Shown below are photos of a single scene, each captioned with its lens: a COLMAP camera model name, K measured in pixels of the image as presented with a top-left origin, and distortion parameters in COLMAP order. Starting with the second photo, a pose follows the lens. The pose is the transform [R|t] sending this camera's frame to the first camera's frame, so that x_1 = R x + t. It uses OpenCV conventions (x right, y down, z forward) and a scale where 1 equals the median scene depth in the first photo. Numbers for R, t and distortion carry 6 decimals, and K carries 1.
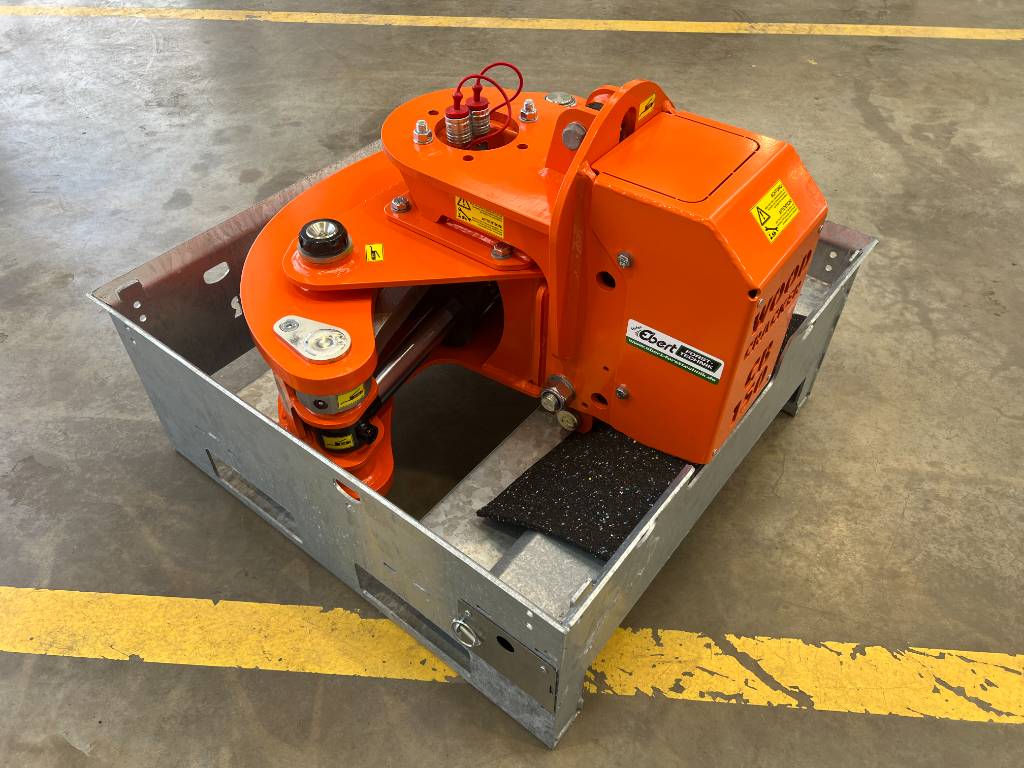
lens RADIAL K [[773.9, 0, 510.5], [0, 773.9, 384.9], [0, 0, 1]] dist [0.057802, -0.063195]
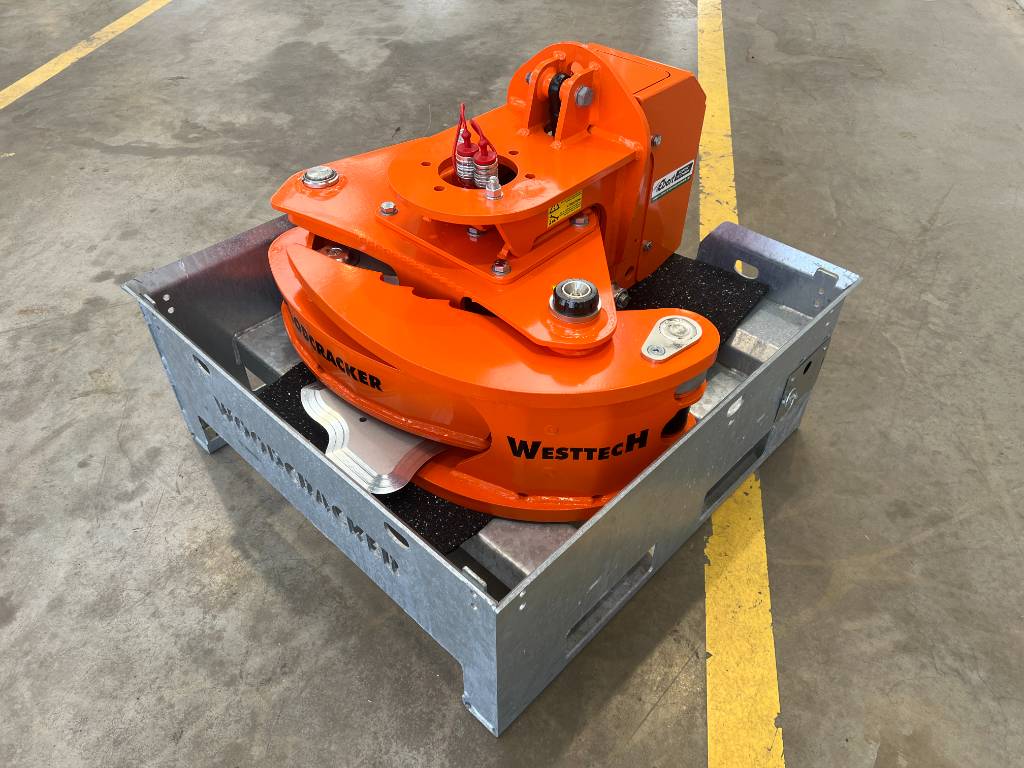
lens RADIAL K [[773.9, 0, 509.2], [0, 773.9, 379.2], [0, 0, 1]] dist [0.057802, -0.063195]
pose [[0.098402, -0.665497, 0.739885, -0.944713], [0.699820, 0.574871, 0.424000, -0.545338], [-0.707509, 0.476064, 0.522297, 0.517893]]
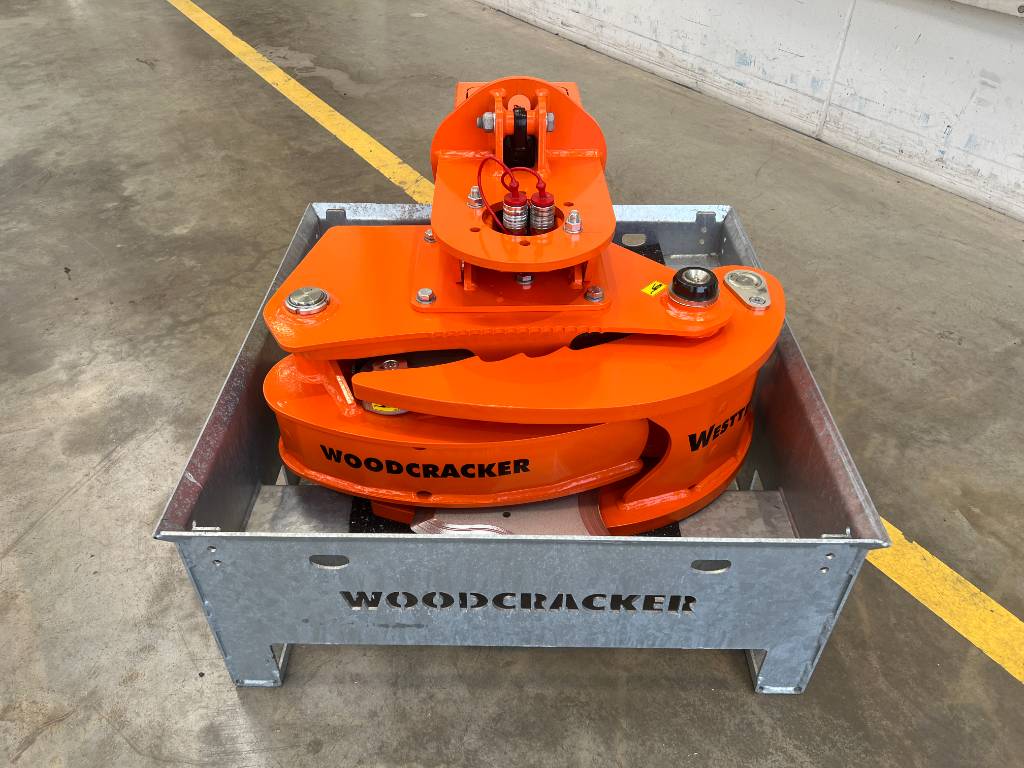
lens RADIAL K [[773.9, 0, 506.1], [0, 773.9, 381.4], [0, 0, 1]] dist [0.057802, -0.063195]
pose [[-0.608793, -0.498747, 0.616946, -0.721245], [0.559751, 0.281037, 0.779549, -1.009489], [-0.562183, 0.819920, 0.108081, 1.011225]]
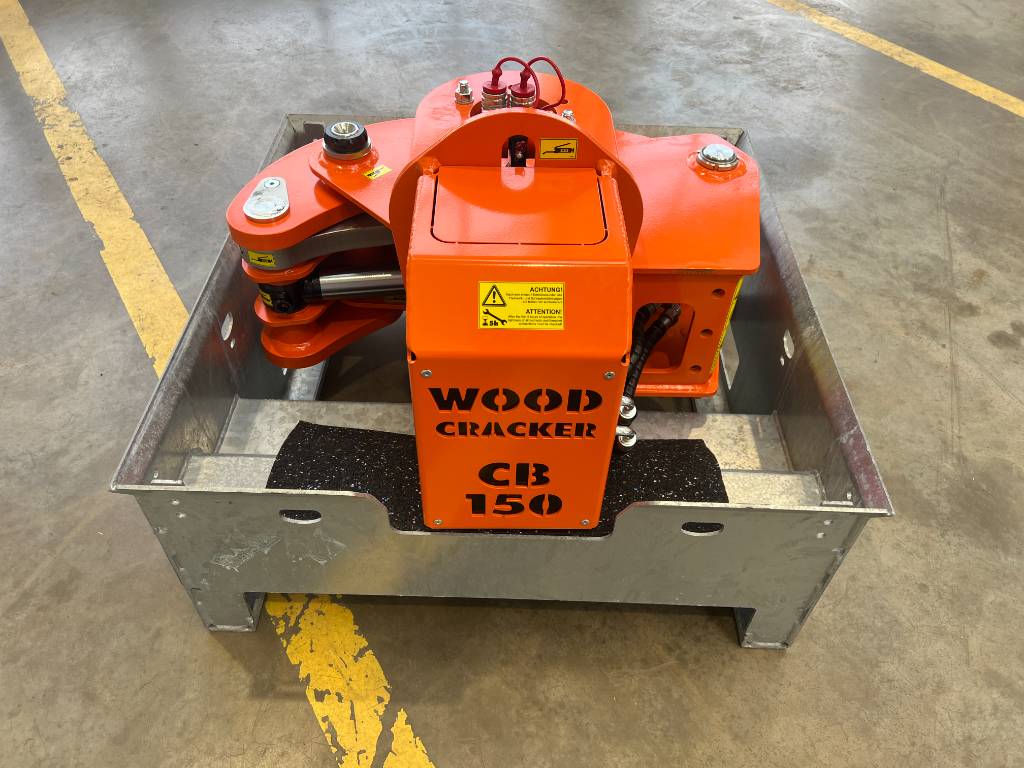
lens RADIAL K [[773.9, 0, 511.7], [0, 773.9, 384.9], [0, 0, 1]] dist [0.057802, -0.063195]
pose [[0.603381, 0.584263, -0.542742, 0.634231], [-0.579856, 0.788671, 0.204364, -0.243255], [0.547447, 0.191403, 0.814657, 0.255200]]
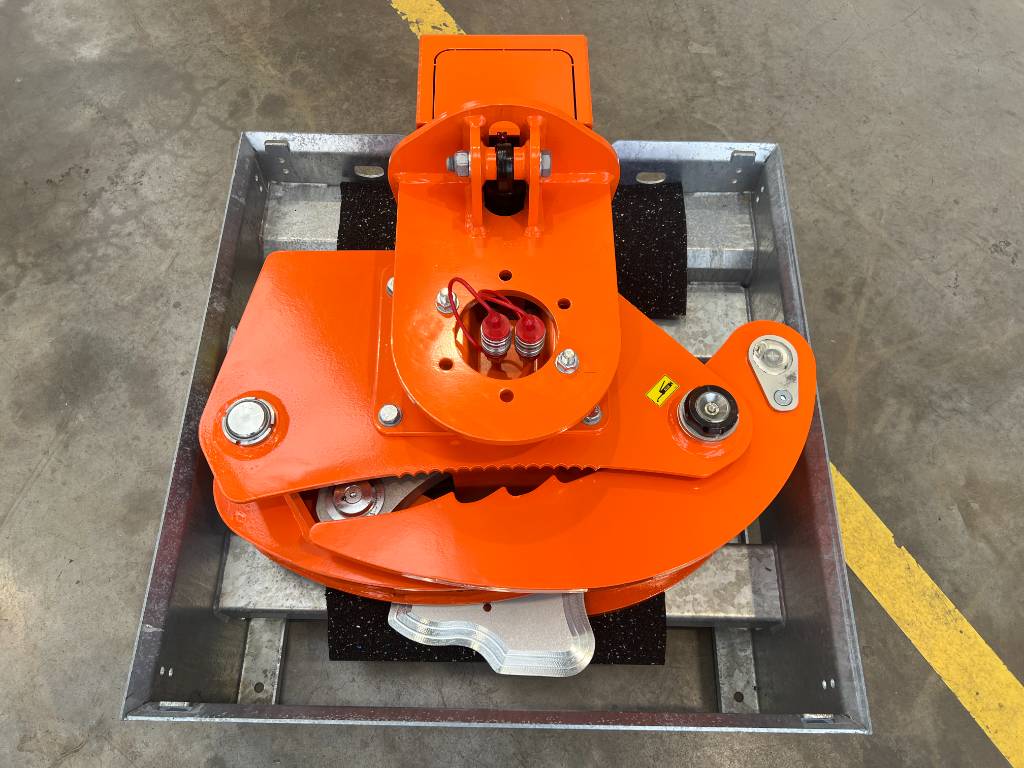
lens RADIAL K [[773.9, 0, 512.5], [0, 773.9, 384.6], [0, 0, 1]] dist [0.057802, -0.063195]
pose [[-0.606338, -0.727875, 0.320238, -0.325740], [0.553448, -0.097096, 0.827205, -0.940550], [-0.571008, 0.678801, 0.461714, 0.613434]]
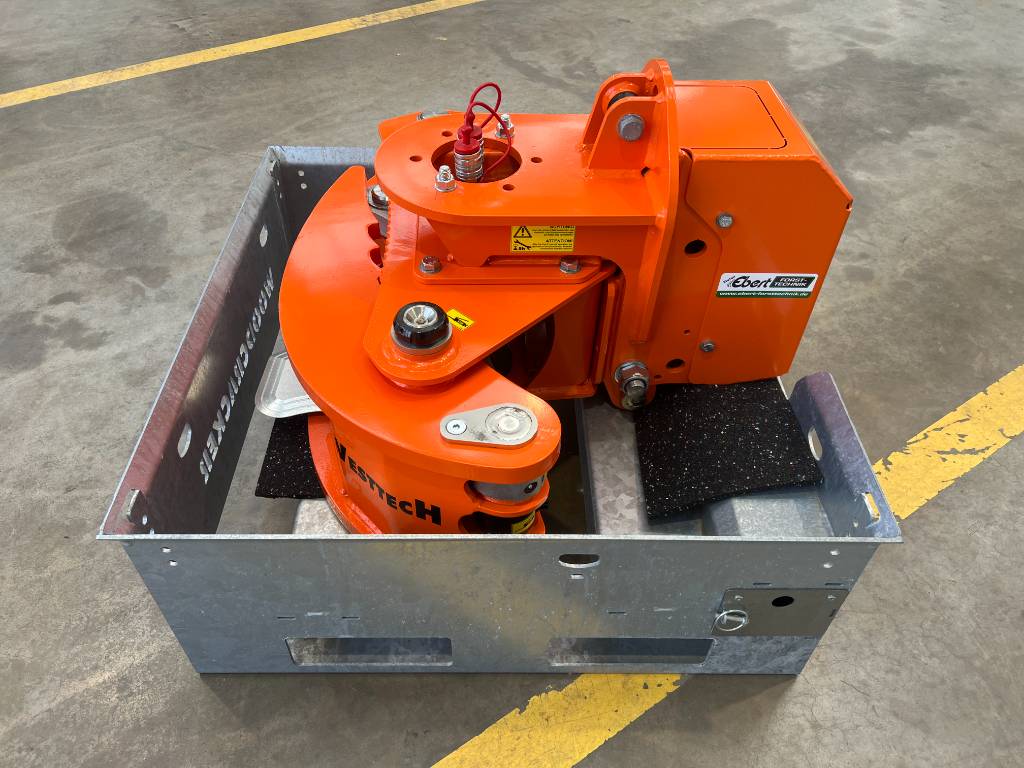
lens RADIAL K [[773.9, 0, 504.6], [0, 773.9, 378.5], [0, 0, 1]] dist [0.057802, -0.063195]
pose [[0.781409, -0.426657, 0.455372, -0.521255], [0.429187, 0.897192, 0.104140, -0.162989], [-0.452988, 0.114064, 0.884189, 0.172906]]
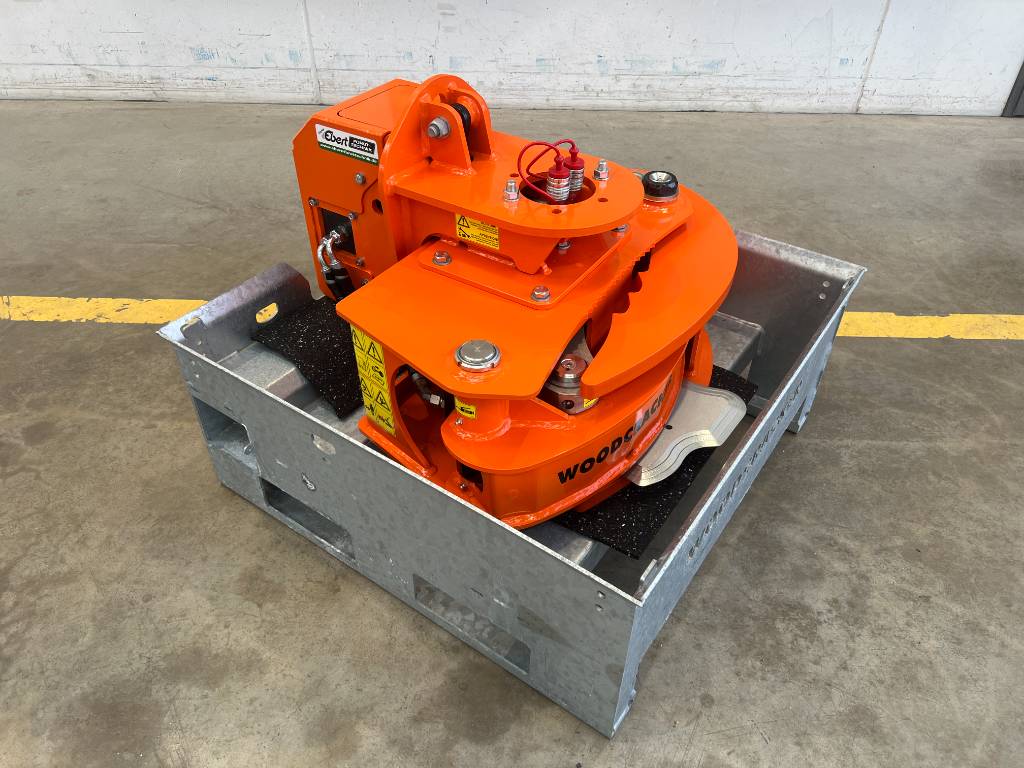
lens RADIAL K [[773.9, 0, 510.4], [0, 773.9, 381.0], [0, 0, 1]] dist [0.057802, -0.063195]
pose [[-0.998456, 0.030488, -0.046432, 0.077146], [-0.043429, 0.092705, 0.994746, -1.303801], [0.034632, 0.995227, -0.091238, 1.283391]]
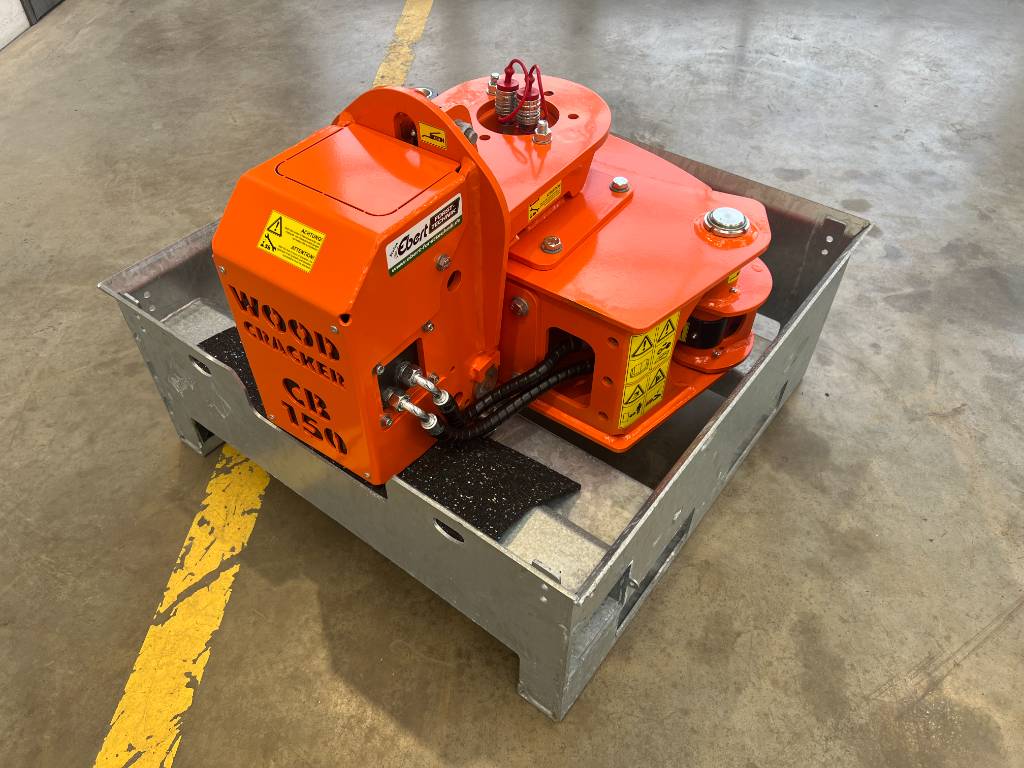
lens RADIAL K [[773.9, 0, 505.7], [0, 773.9, 385.0], [0, 0, 1]] dist [0.057802, -0.063195]
pose [[0.015920, 0.713146, -0.700835, 0.867879], [-0.704161, 0.505619, 0.498505, -0.606354], [0.709862, 0.485564, 0.510219, 0.598177]]
